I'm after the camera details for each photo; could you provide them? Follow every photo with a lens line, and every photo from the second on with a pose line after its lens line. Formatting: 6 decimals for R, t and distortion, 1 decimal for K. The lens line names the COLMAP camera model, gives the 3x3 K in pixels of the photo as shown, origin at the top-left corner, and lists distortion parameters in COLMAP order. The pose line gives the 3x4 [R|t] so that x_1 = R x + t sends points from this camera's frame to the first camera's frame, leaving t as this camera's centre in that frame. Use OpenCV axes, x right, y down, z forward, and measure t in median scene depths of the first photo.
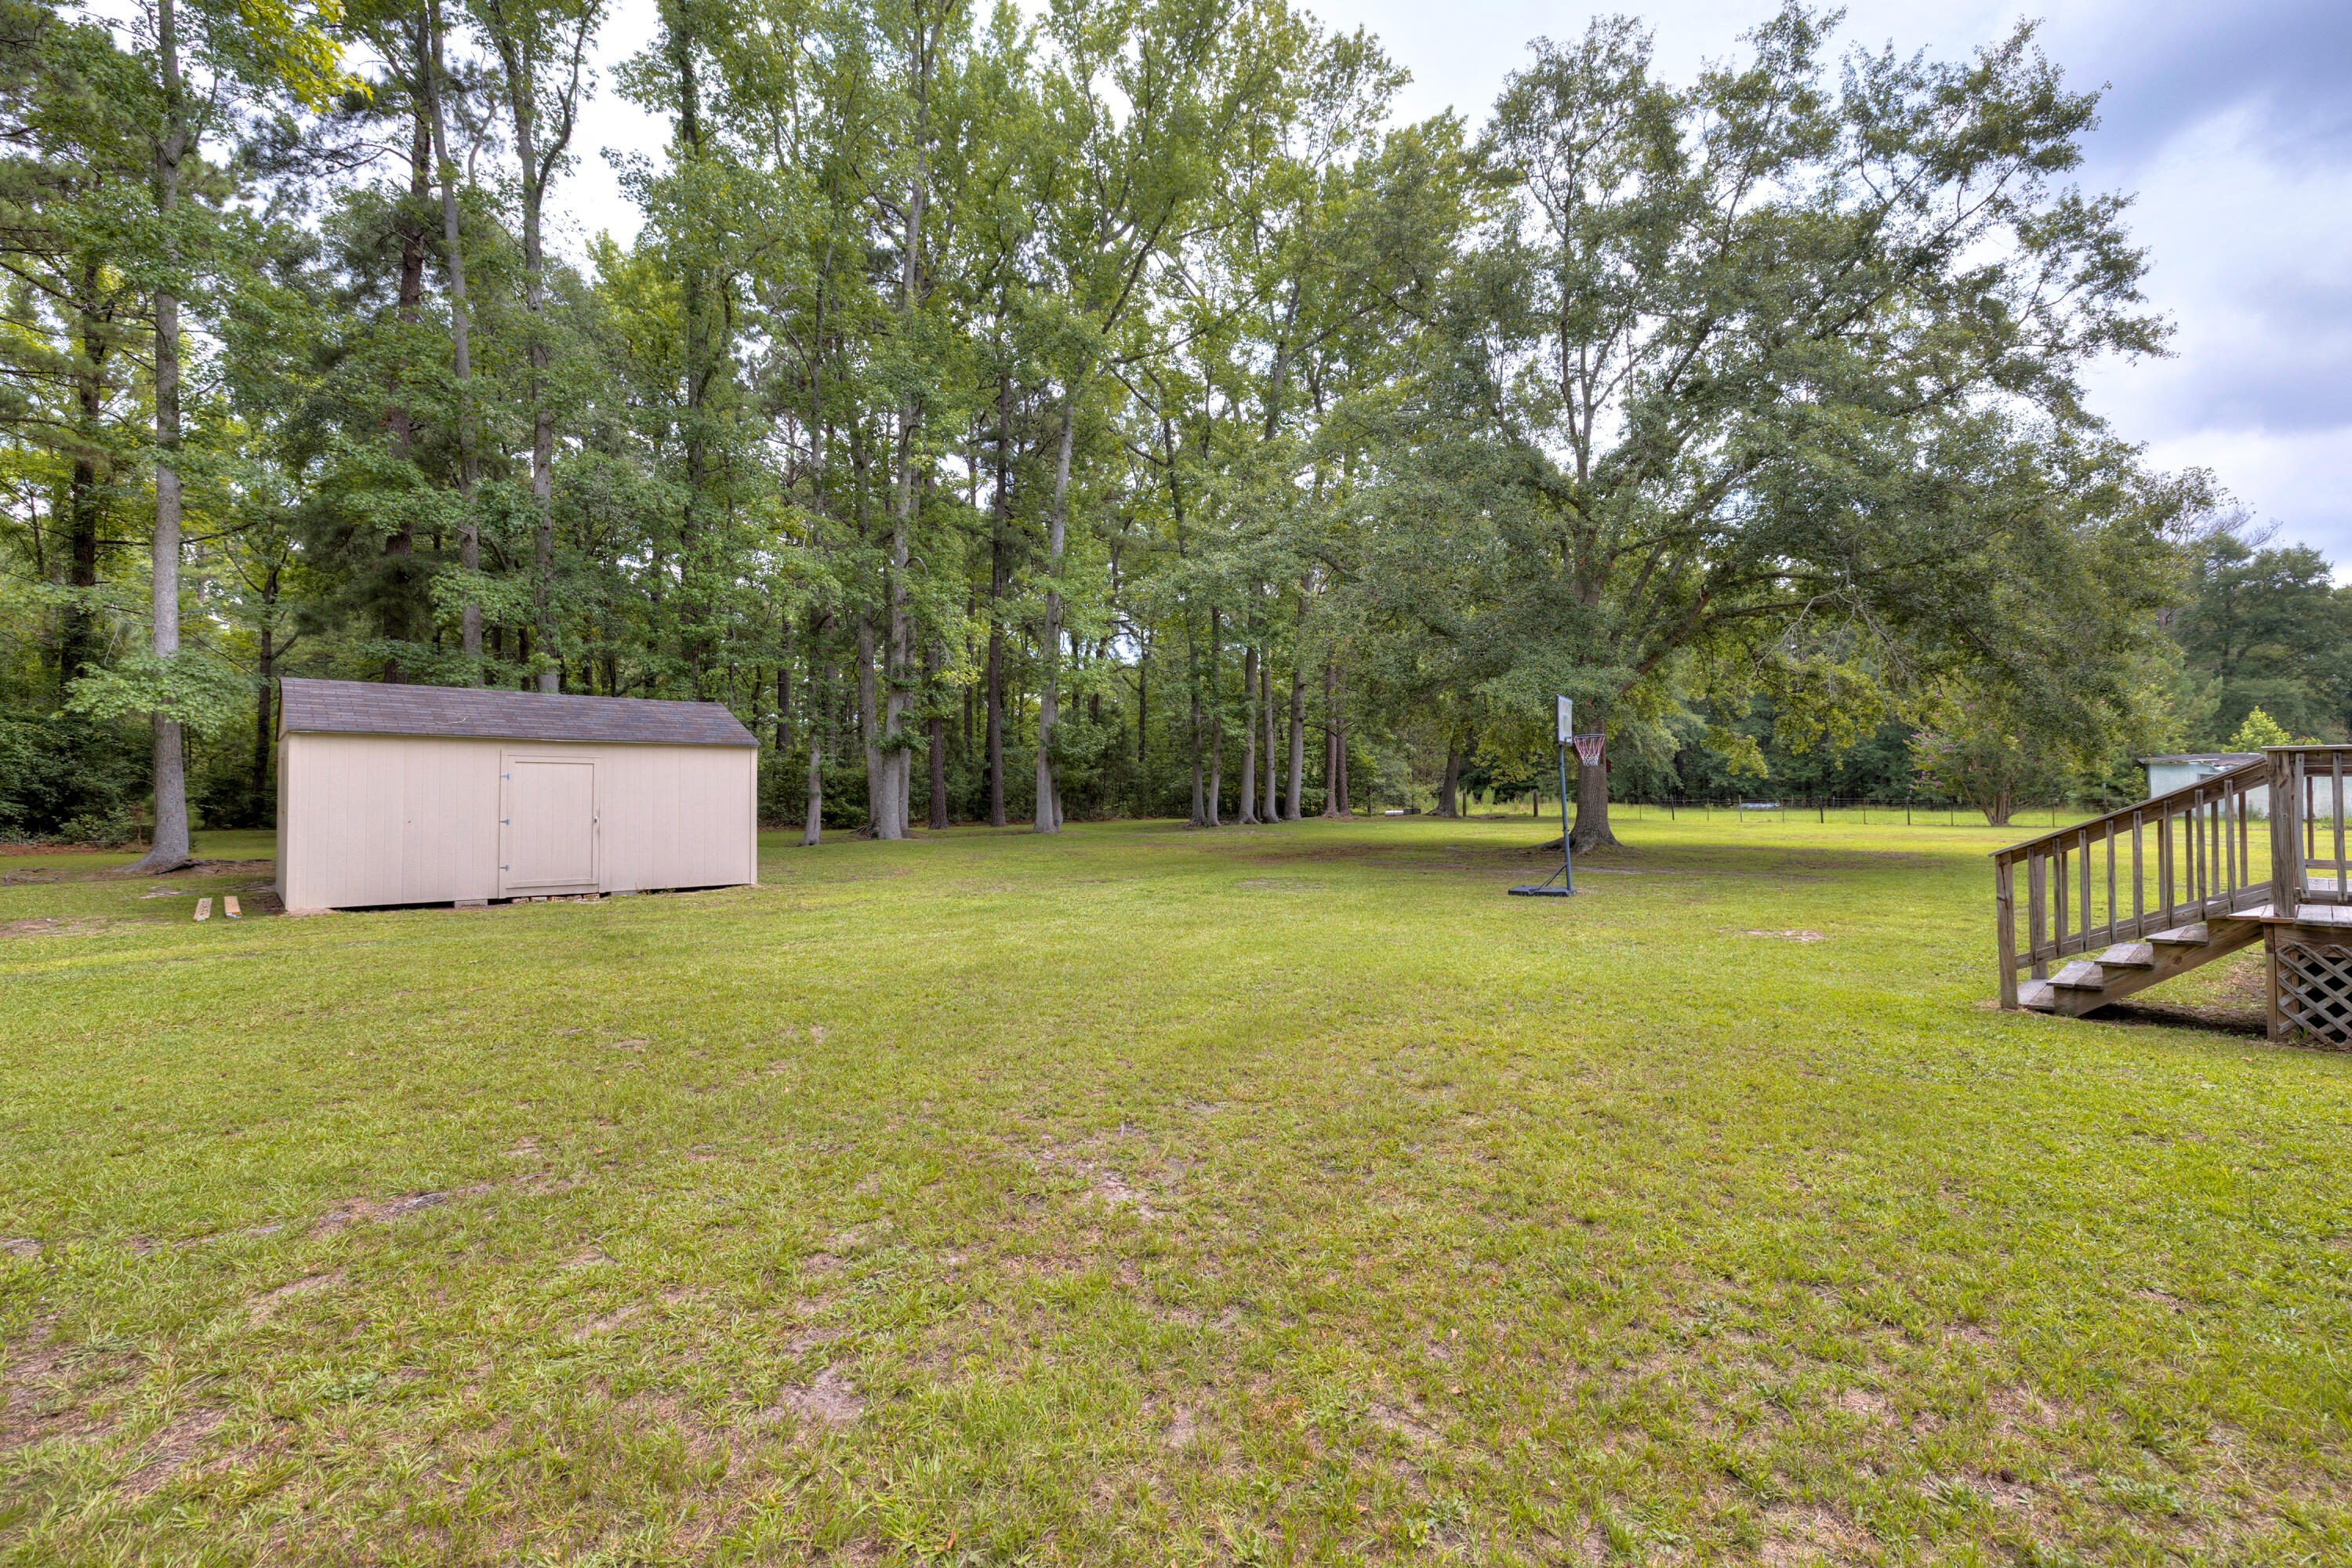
lens RADIAL K [[1037.2, 0, 1173.8], [0, 1037.2, 797.5], [0, 0, 1]] dist [0.002013, 0.000657]
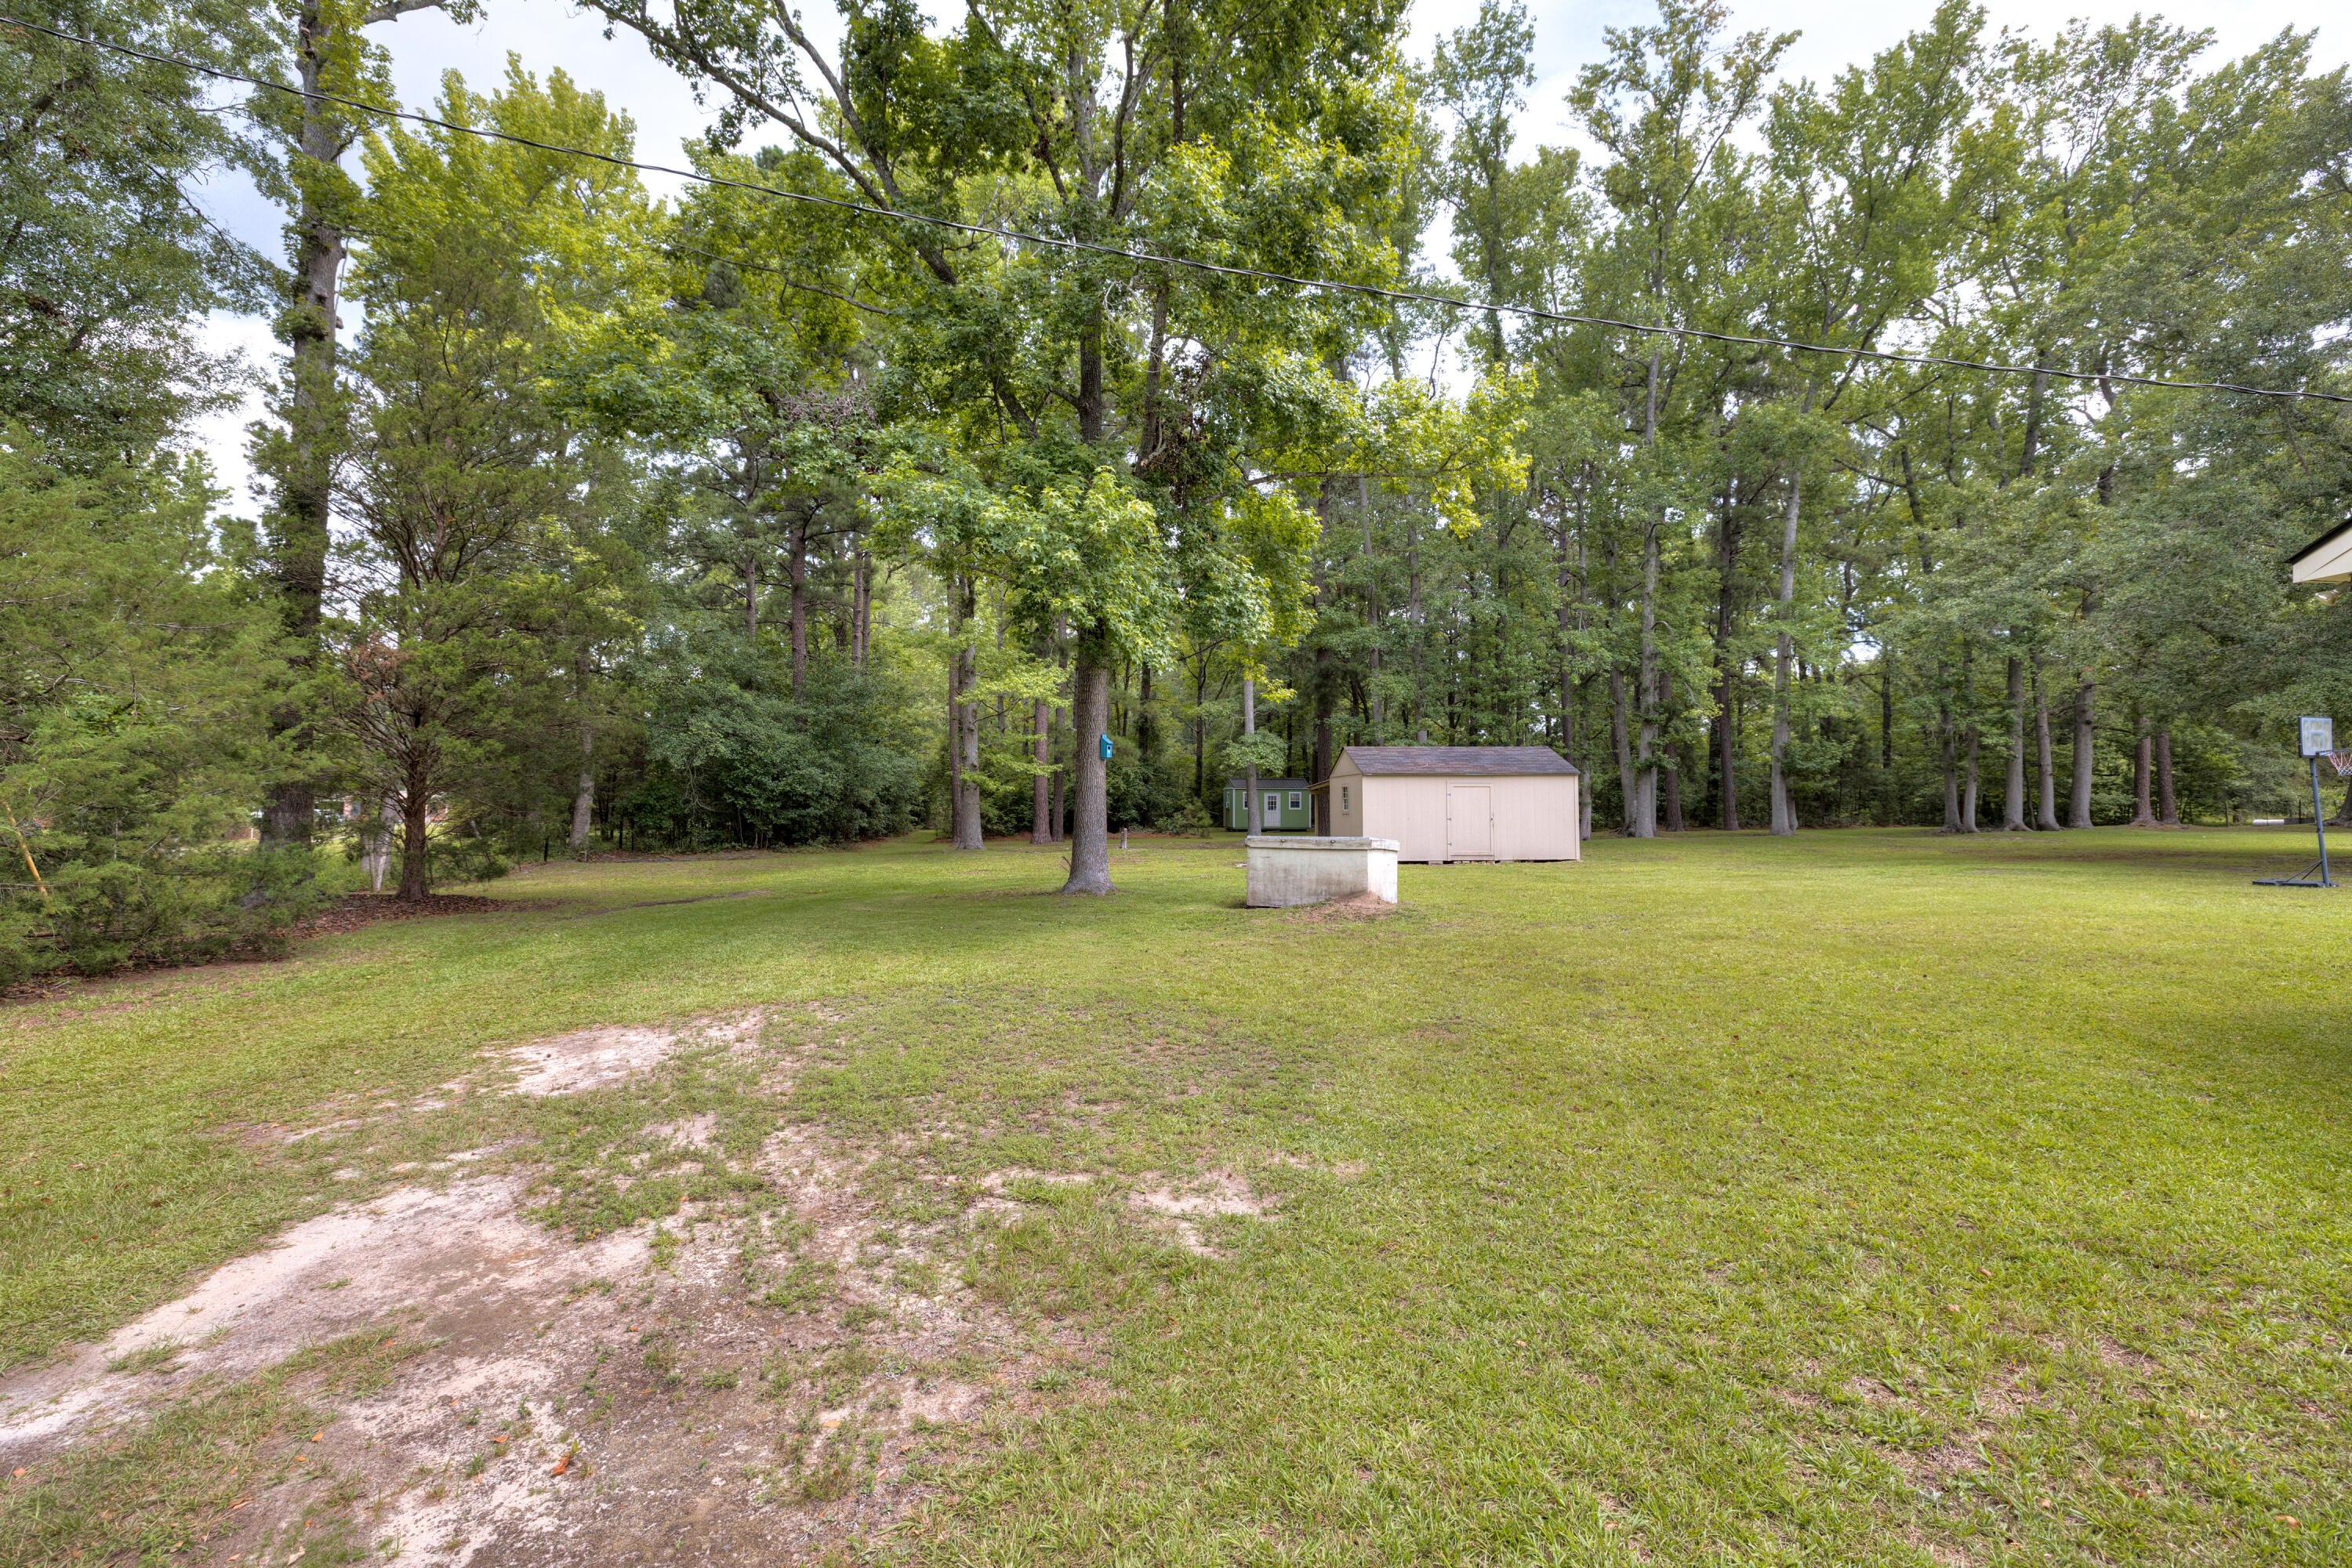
lens RADIAL K [[1031.5, 0, 1133.0], [0, 1031.5, 773.5], [0, 0, 1]] dist [-0.000819, -0.000245]
pose [[0.784641, -0.024016, -0.619485, 0.019567], [0.003980, 0.999424, -0.033704, 0.000501], [0.619937, 0.023979, 0.784285, -0.288087]]
